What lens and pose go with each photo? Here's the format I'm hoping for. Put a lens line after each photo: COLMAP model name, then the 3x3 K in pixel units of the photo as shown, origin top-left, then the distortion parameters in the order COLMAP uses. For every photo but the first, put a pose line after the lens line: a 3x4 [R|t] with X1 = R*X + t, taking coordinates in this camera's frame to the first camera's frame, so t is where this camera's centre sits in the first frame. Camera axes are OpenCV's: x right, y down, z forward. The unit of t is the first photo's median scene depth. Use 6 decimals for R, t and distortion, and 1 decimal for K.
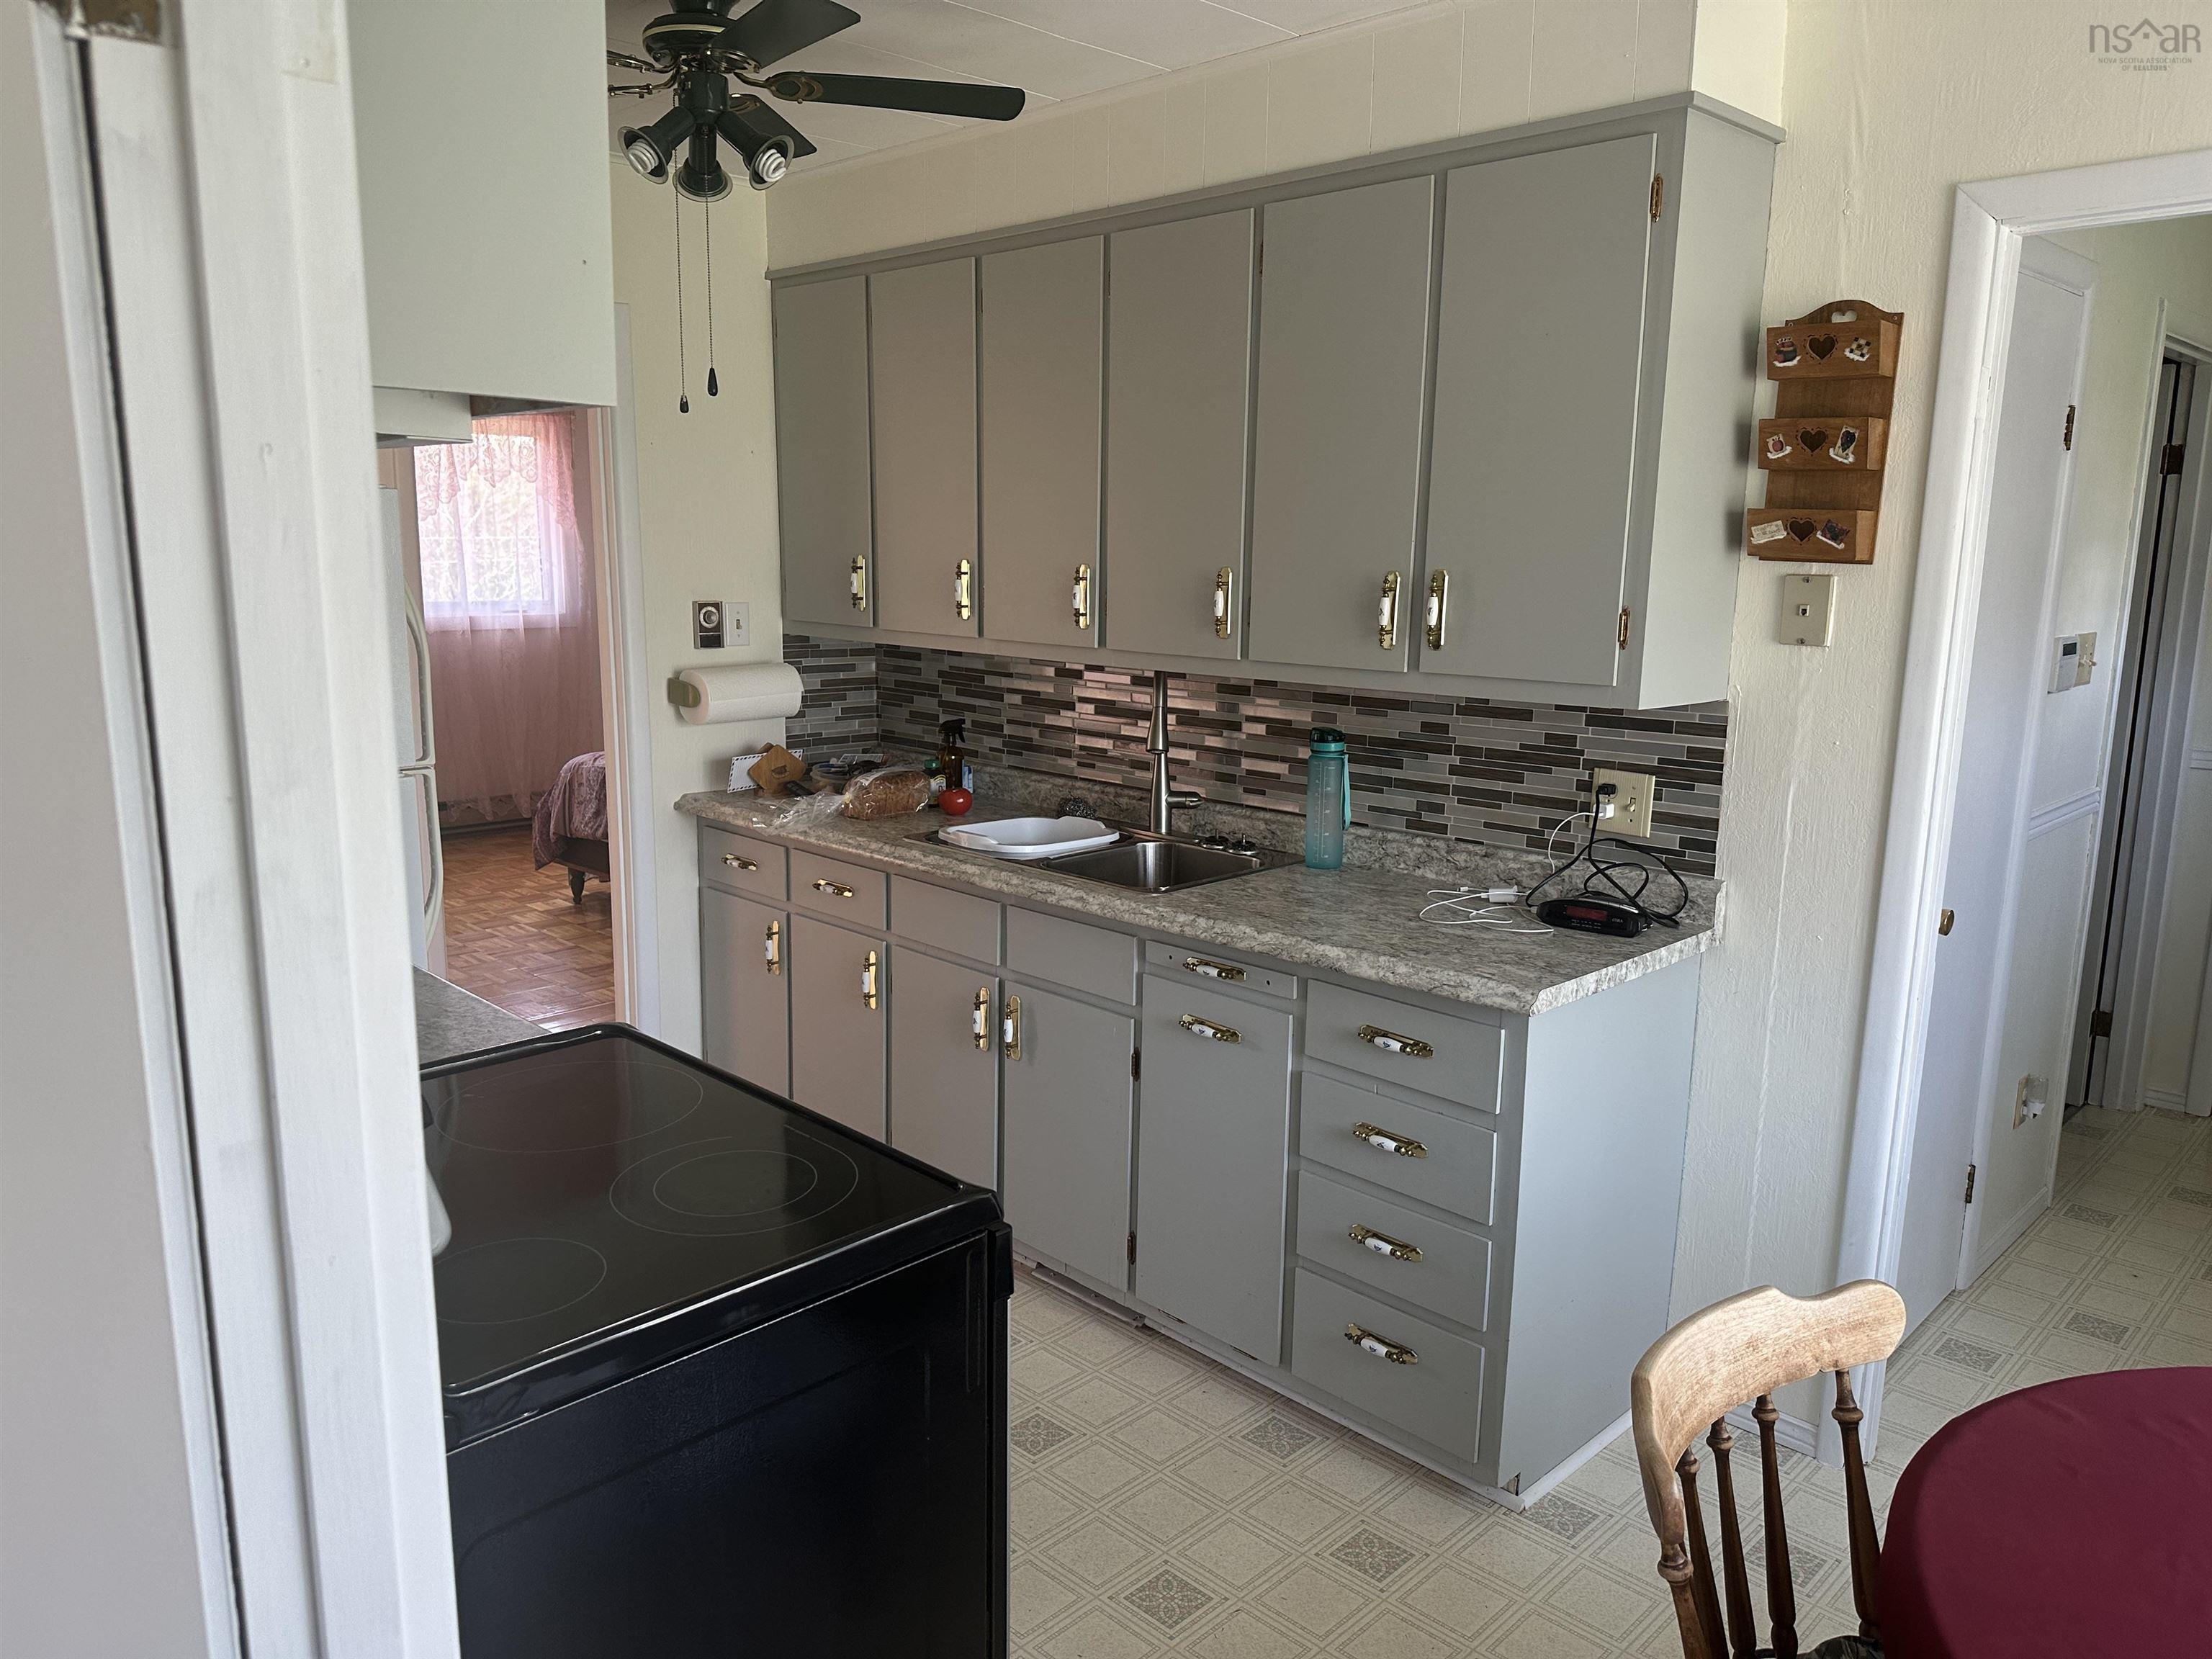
lens RADIAL K [[1552.4, 0, 1104.2], [0, 1552.4, 832.1], [0, 0, 1]] dist [0.039066, -0.035851]
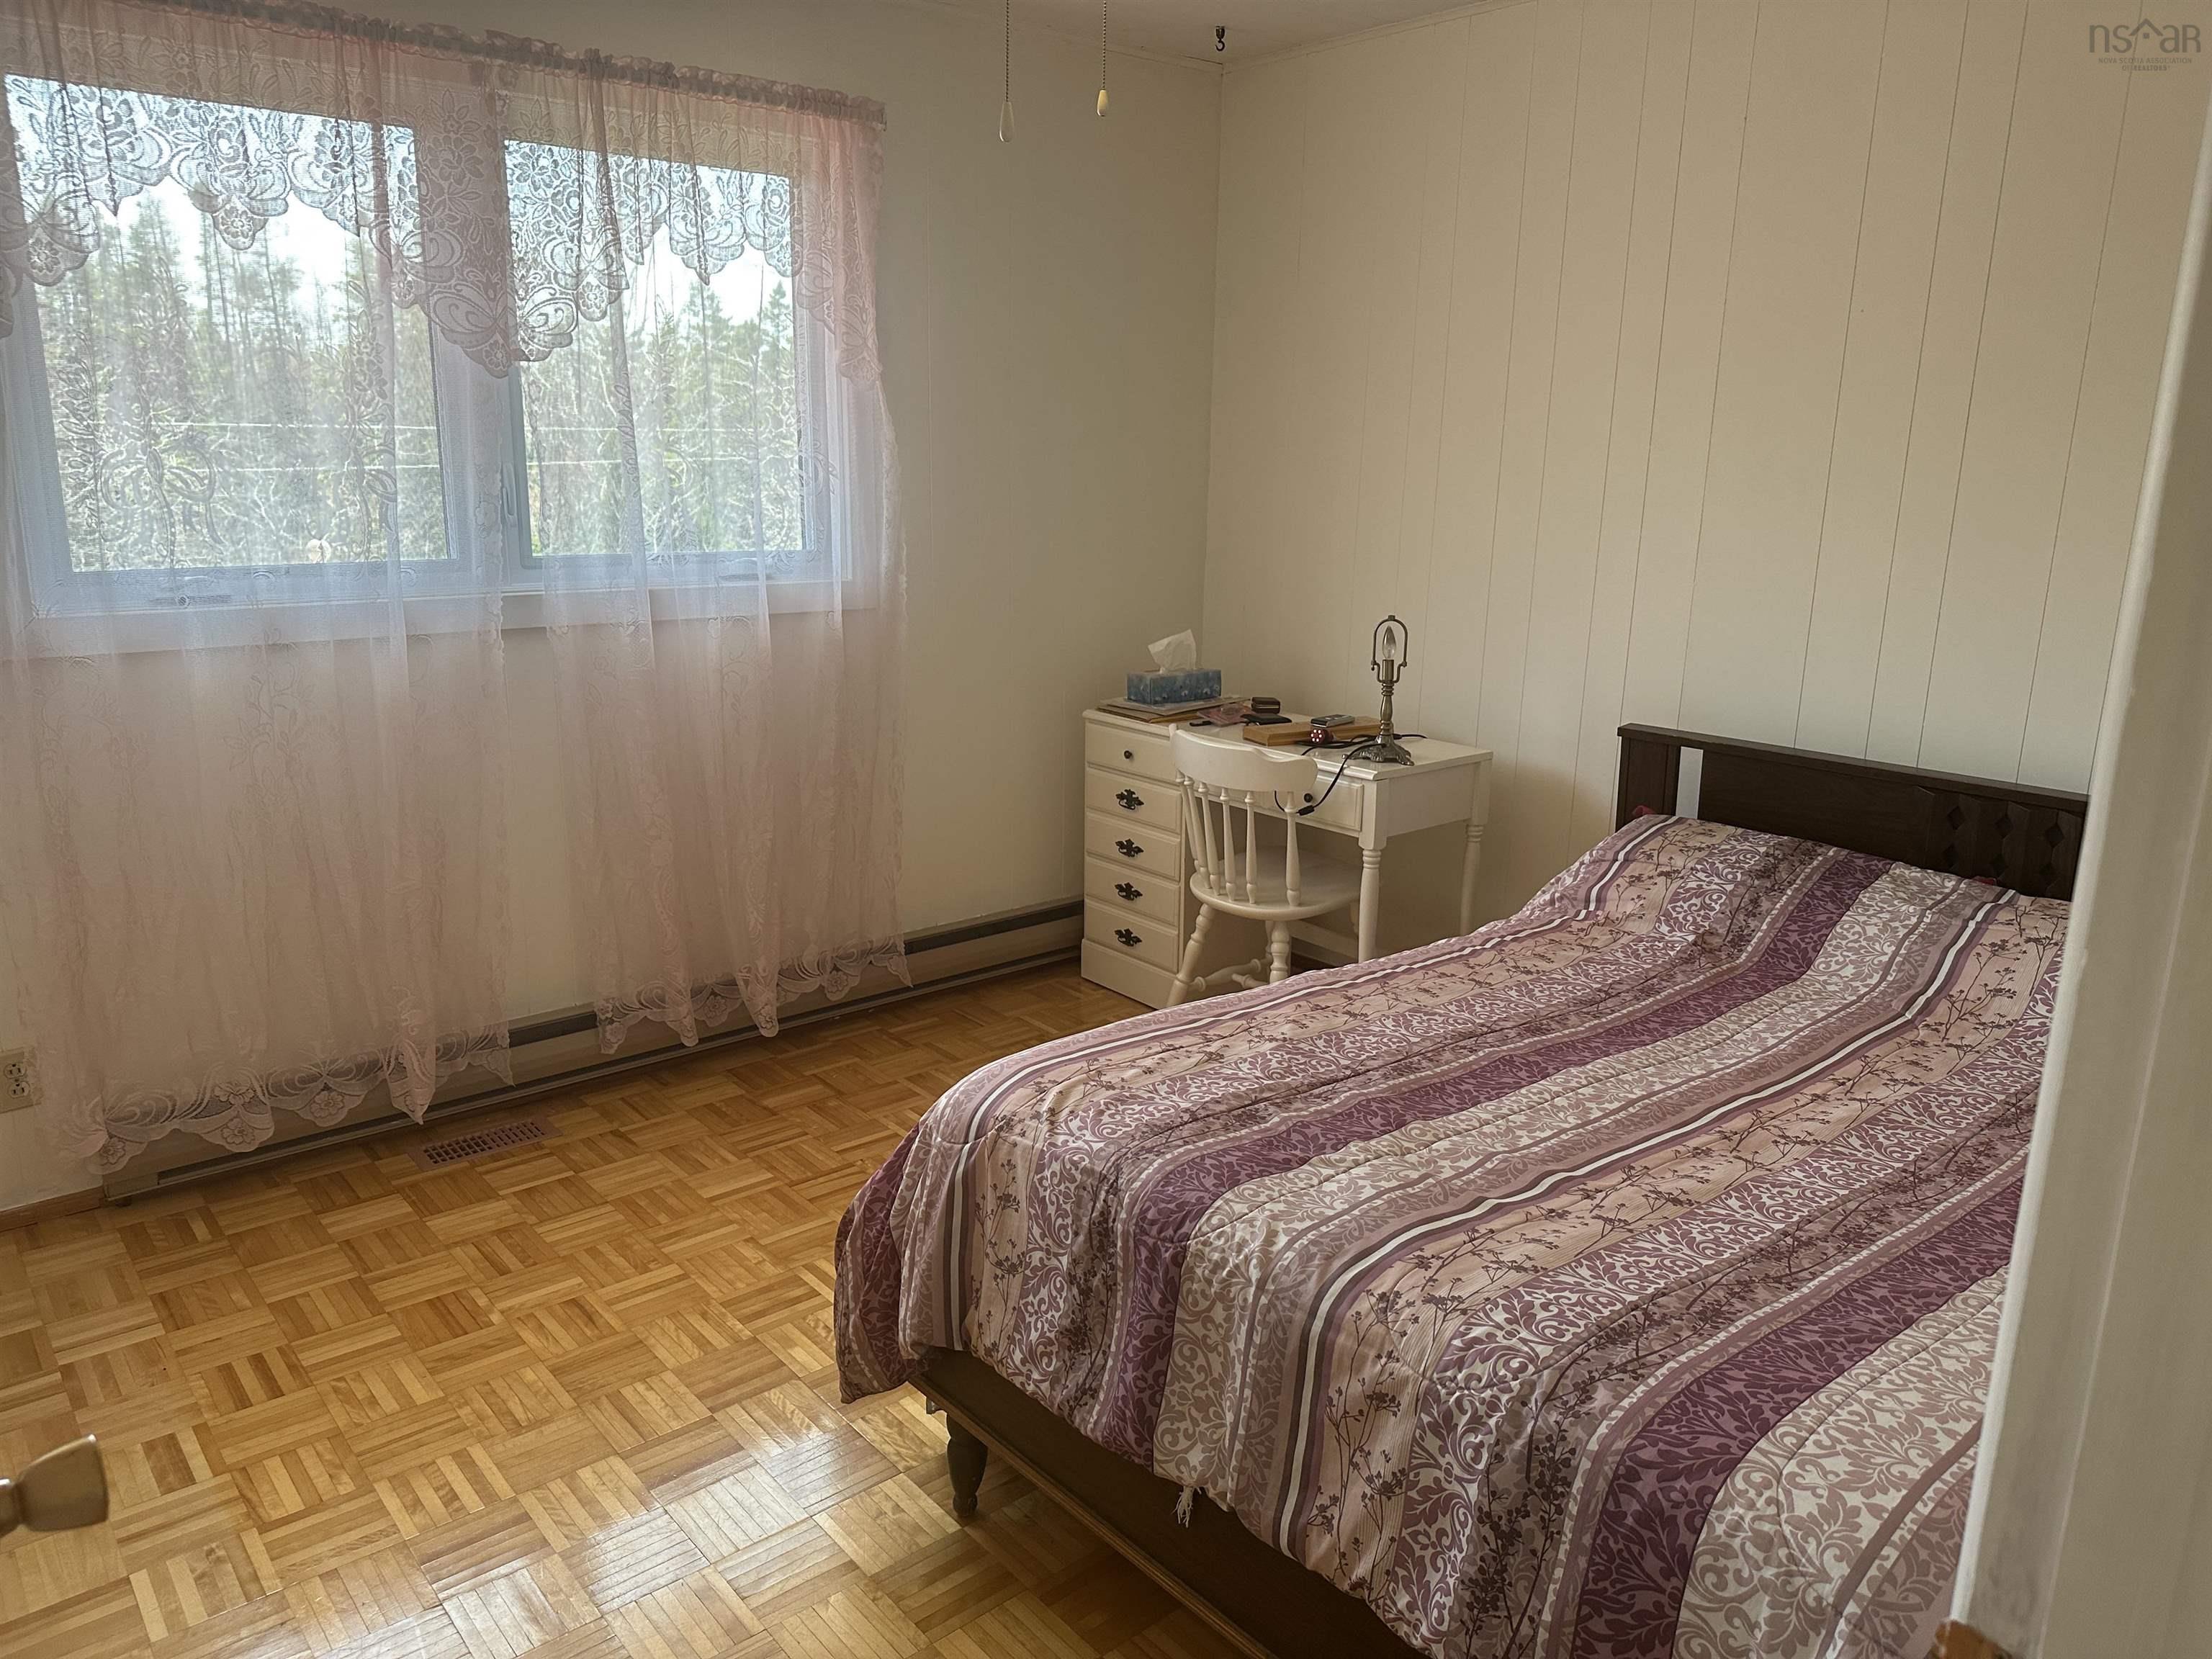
lens RADIAL K [[1552.4, 0, 1104.8], [0, 1552.4, 825.7], [0, 0, 1]] dist [0.039066, -0.035851]
pose [[0.994109, 0.019255, -0.106660, -0.231409], [-0.015644, 0.999279, 0.034595, -0.088639], [0.107250, -0.032722, 0.993694, 0.576700]]
